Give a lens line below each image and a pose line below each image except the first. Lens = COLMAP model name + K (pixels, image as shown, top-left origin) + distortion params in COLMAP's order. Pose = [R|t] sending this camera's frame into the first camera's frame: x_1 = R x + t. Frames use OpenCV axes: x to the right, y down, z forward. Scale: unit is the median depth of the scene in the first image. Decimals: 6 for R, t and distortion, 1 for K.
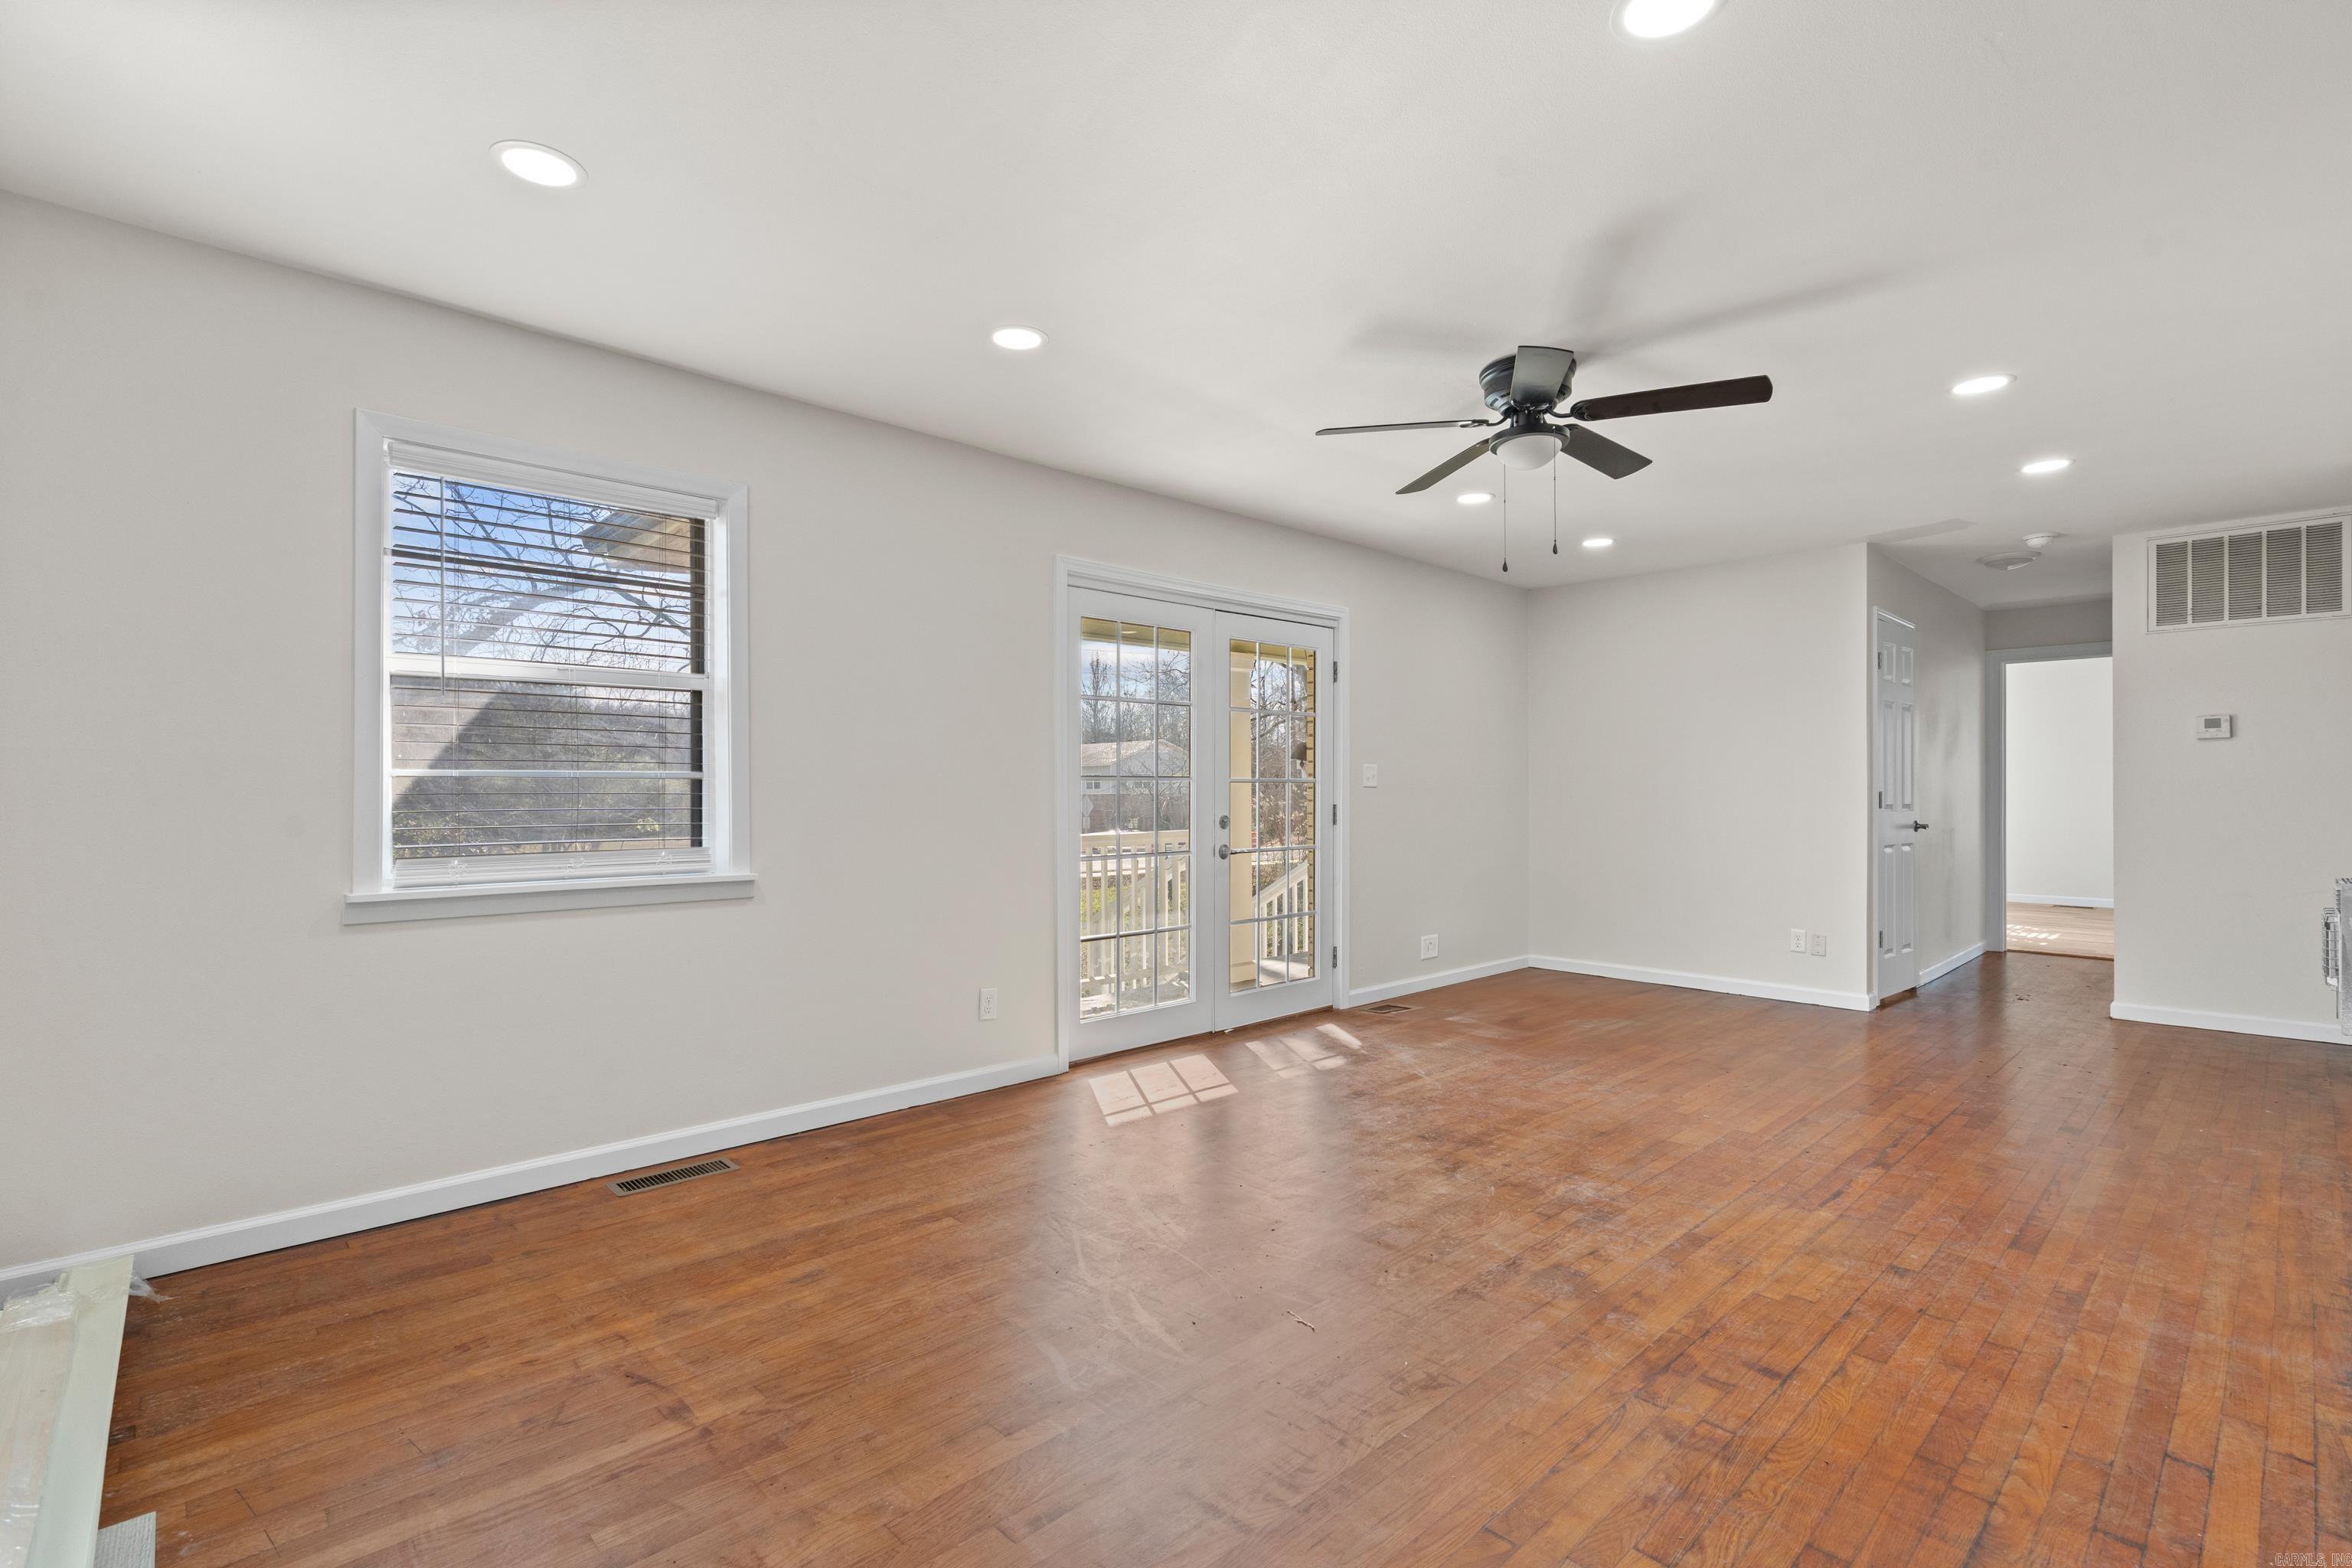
lens RADIAL K [[1074.0, 0, 1173.4], [0, 1074.0, 788.1], [0, 0, 1]] dist [0.003853, 0.000690]
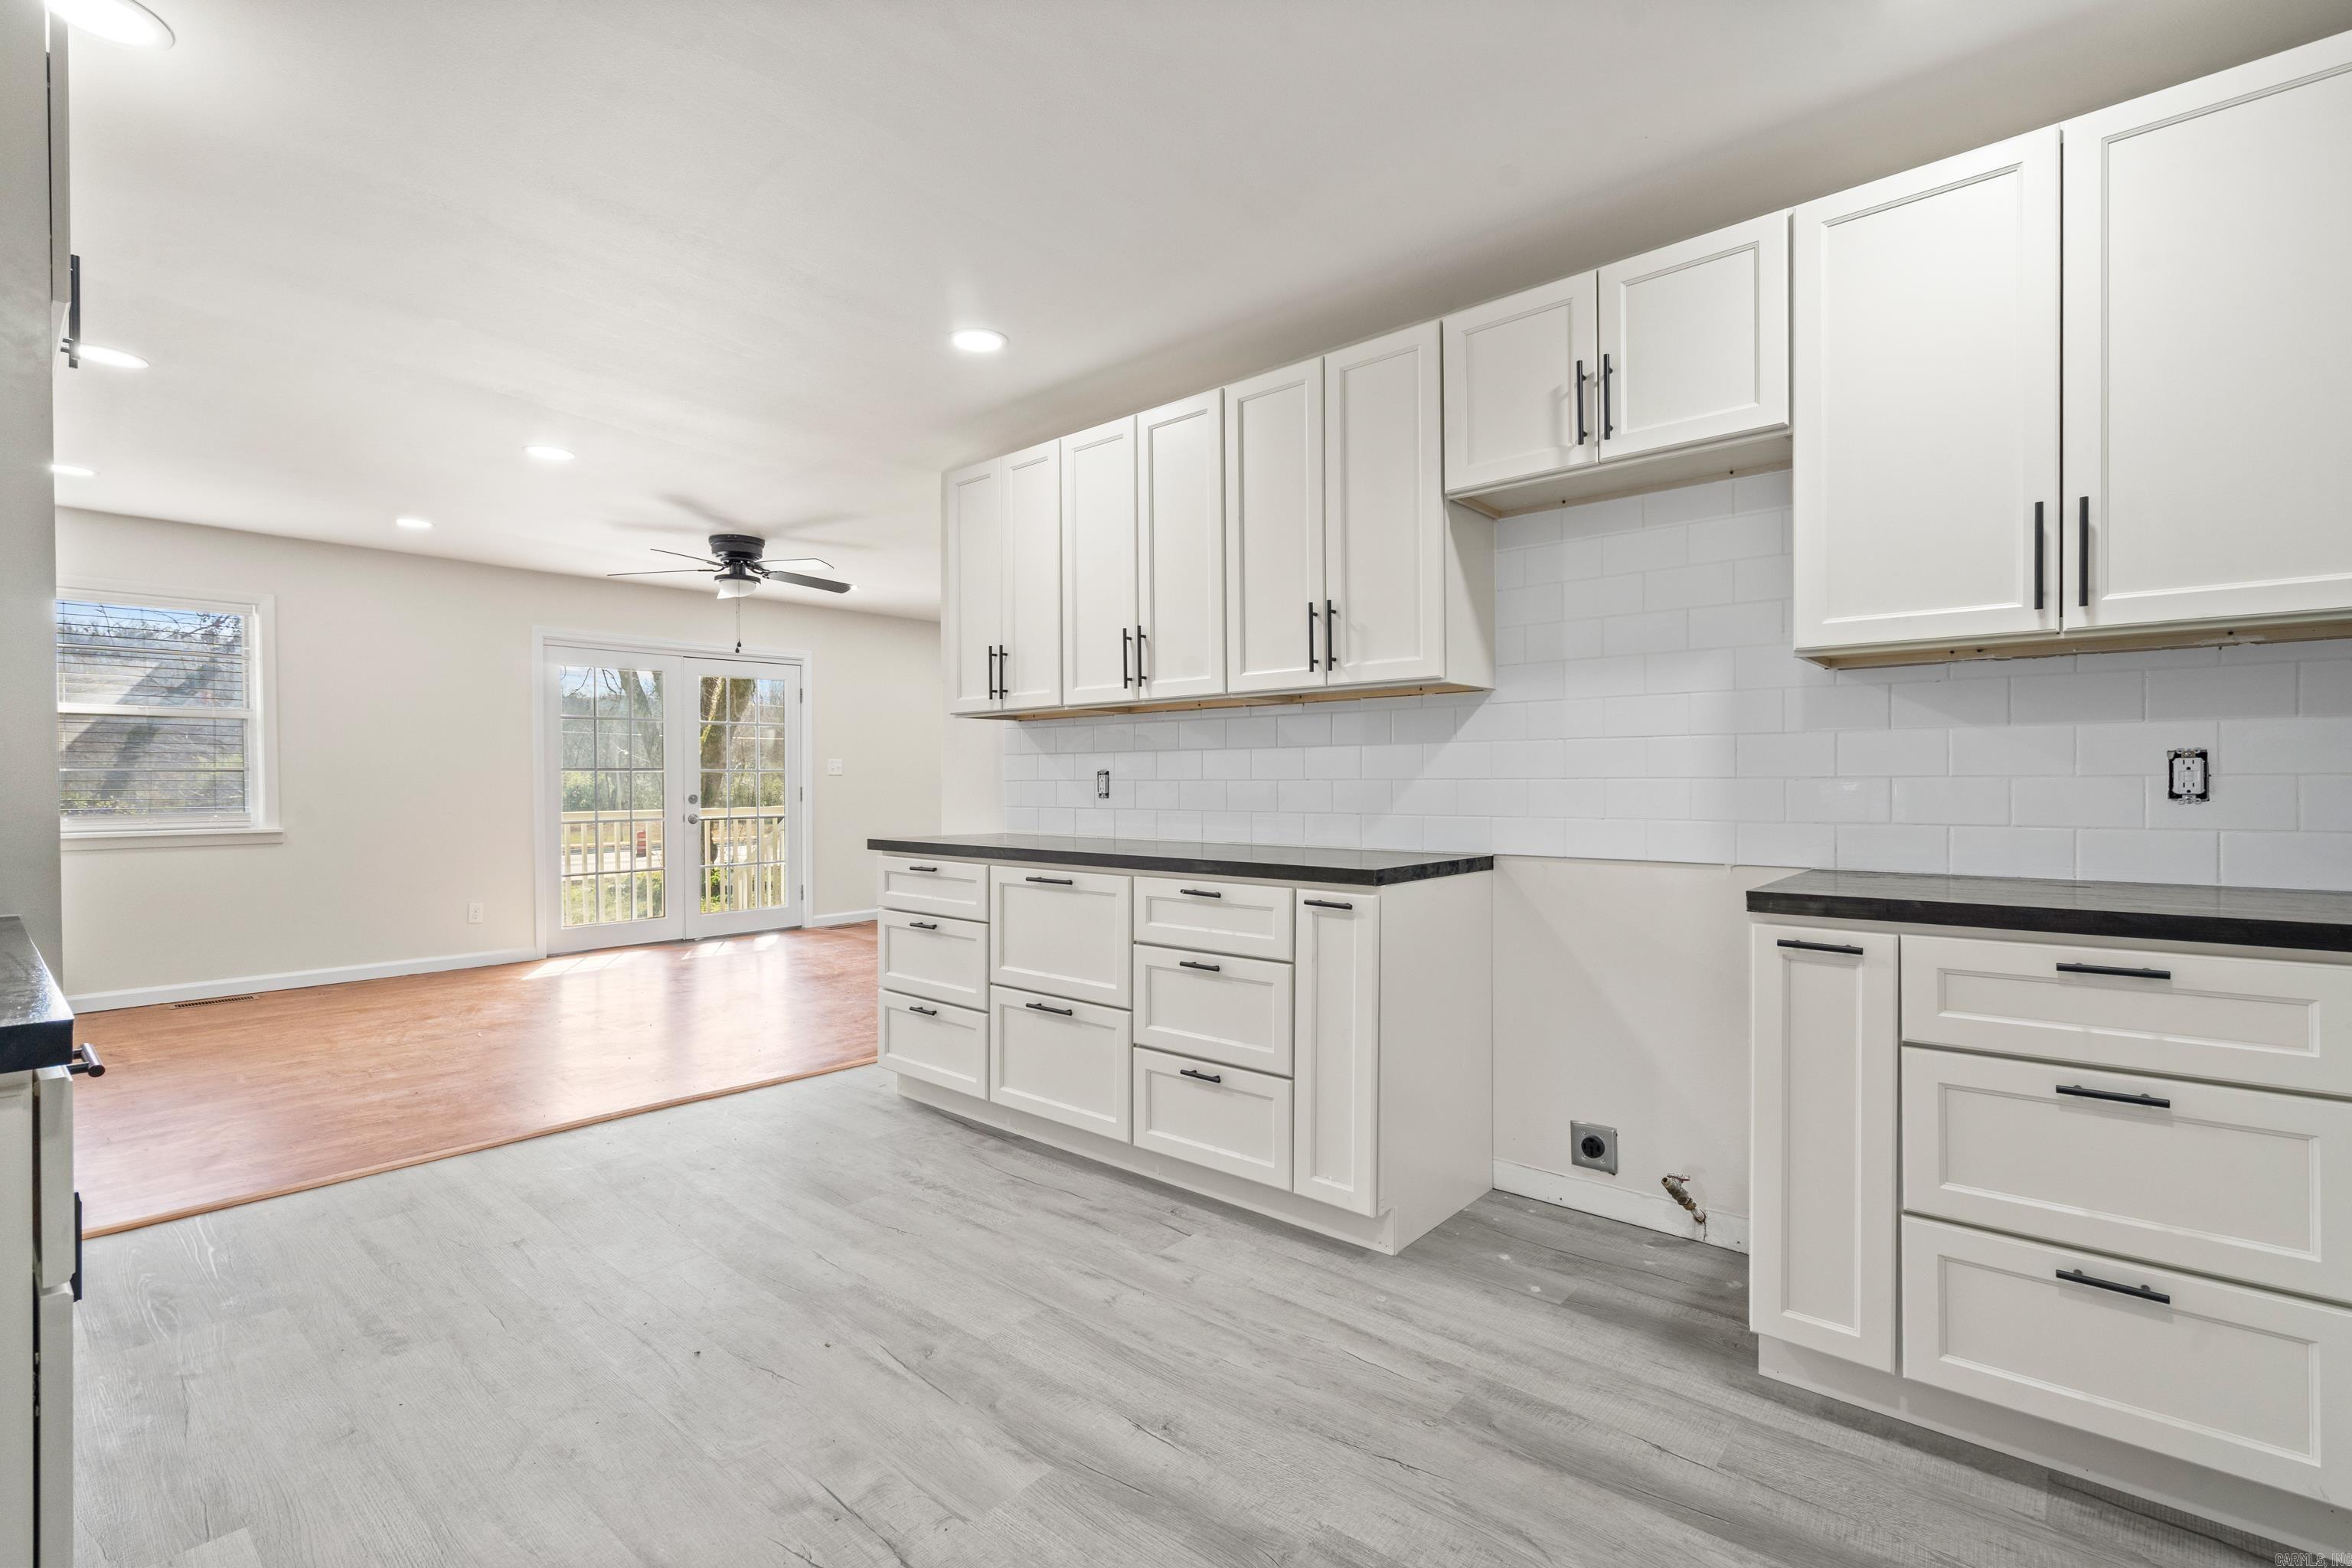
lens RADIAL K [[1074.0, 0, 1182.3], [0, 1074.0, 774.7], [0, 0, 1]] dist [0.003853, 0.000690]
pose [[0.995785, -0.000724, 0.091720, 0.952460], [0.000543, 0.999998, 0.002002, -0.006803], [-0.091721, -0.001943, 0.995783, -0.884916]]
